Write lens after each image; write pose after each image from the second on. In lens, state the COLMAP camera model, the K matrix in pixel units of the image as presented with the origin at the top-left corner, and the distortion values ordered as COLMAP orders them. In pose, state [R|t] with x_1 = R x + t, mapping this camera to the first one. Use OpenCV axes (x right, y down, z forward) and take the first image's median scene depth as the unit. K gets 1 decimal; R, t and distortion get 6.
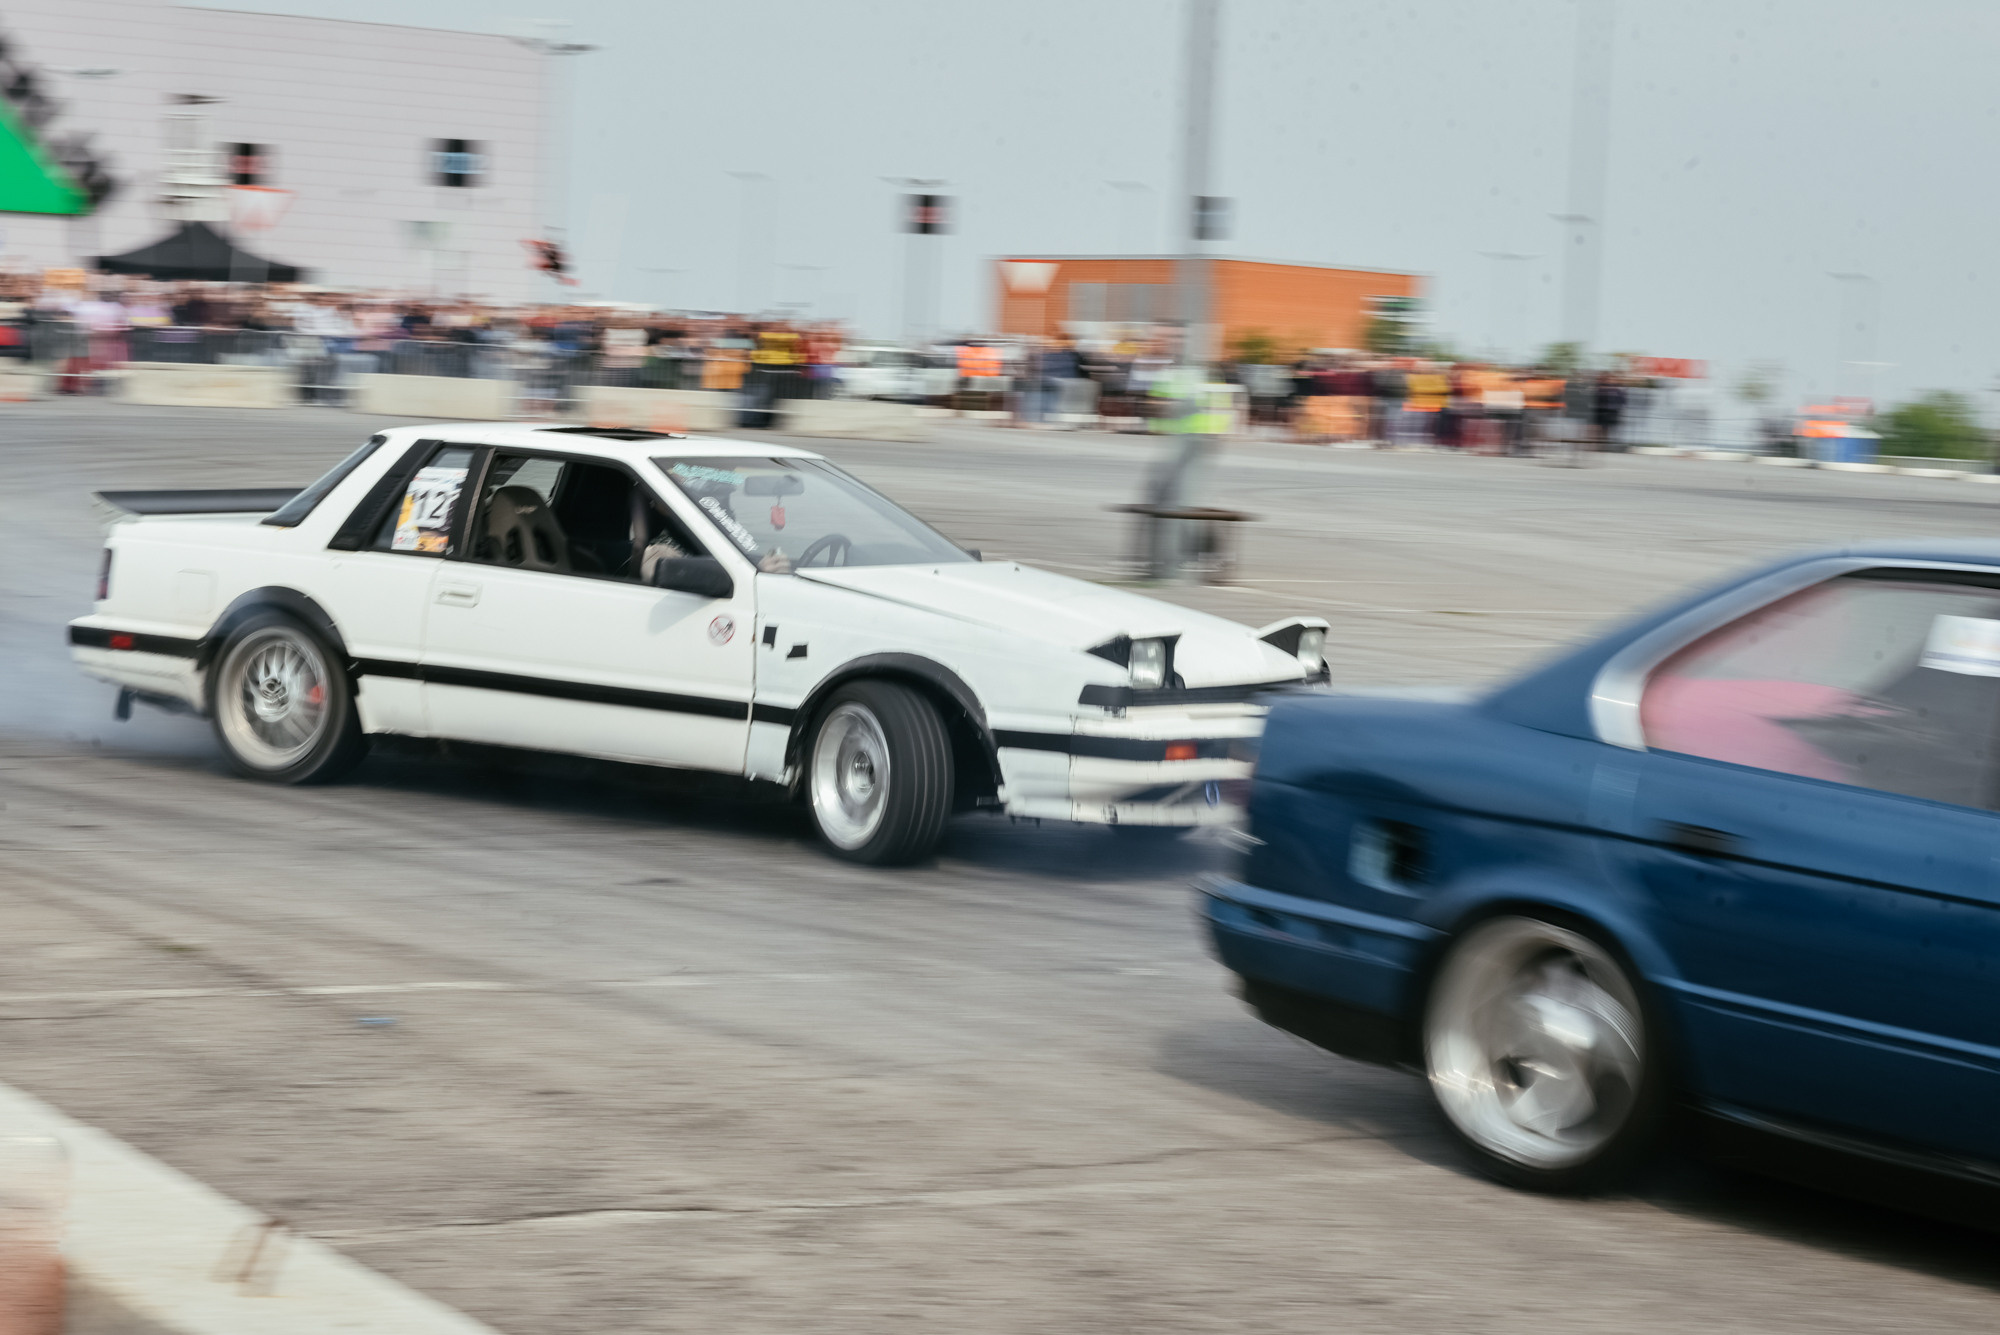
lens RADIAL K [[4101.0, 0, 1000.0], [0, 4101.0, 667.5], [0, 0, 1]] dist [-0.031263, 0.063613]
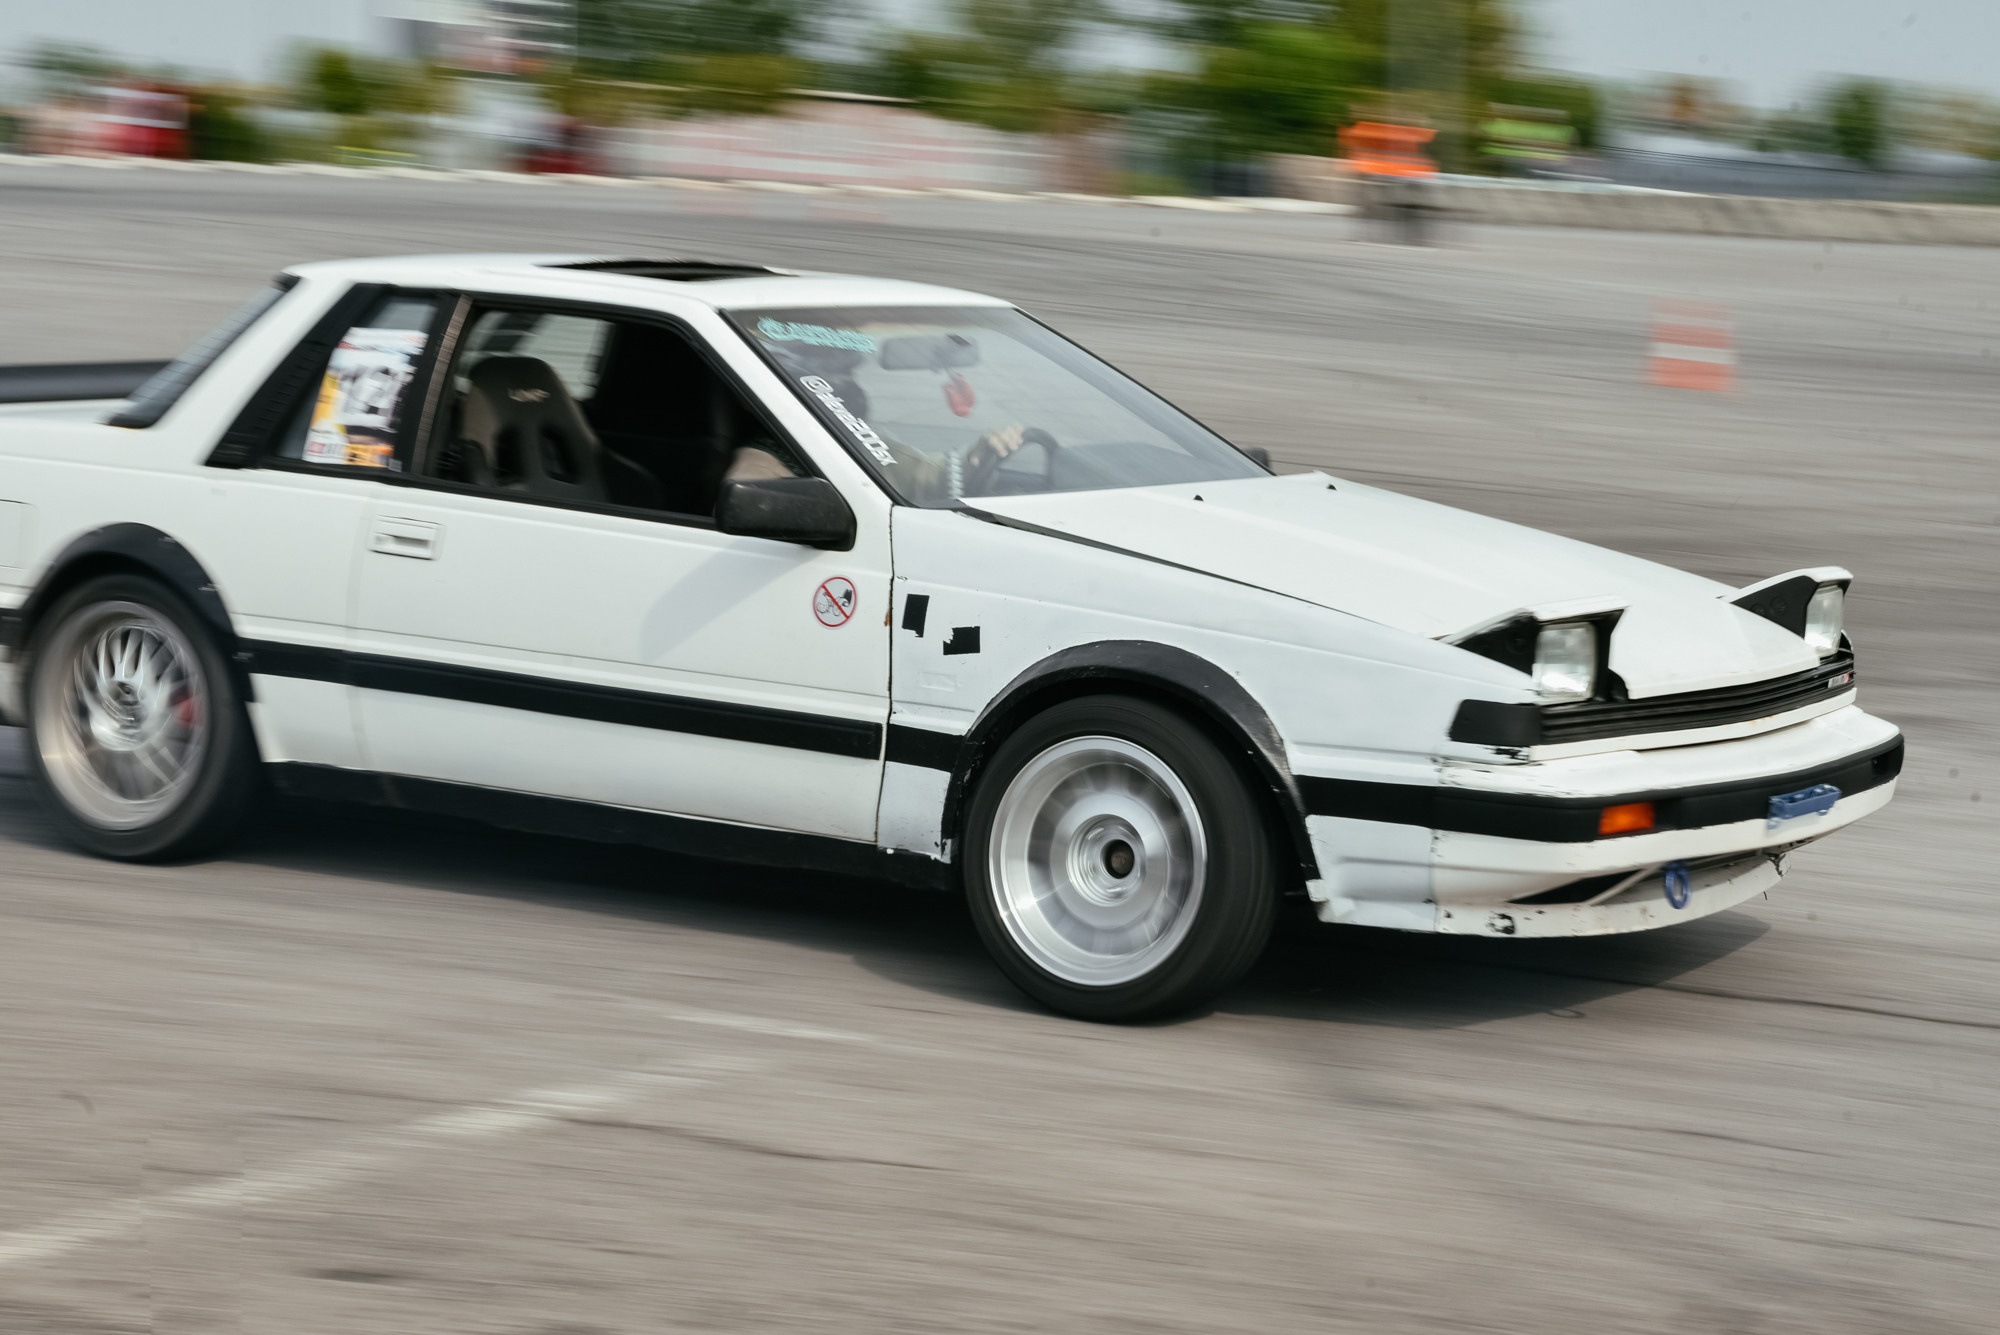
lens RADIAL K [[4622.8, 0, 1000.0], [0, 4622.8, 667.5], [0, 0, 1]] dist [-0.113900, 0.442461]
pose [[0.998220, -0.005843, -0.059352, -0.004679], [0.007805, 0.999429, 0.032879, -0.020839], [0.059126, -0.033284, 0.997695, 0.328337]]
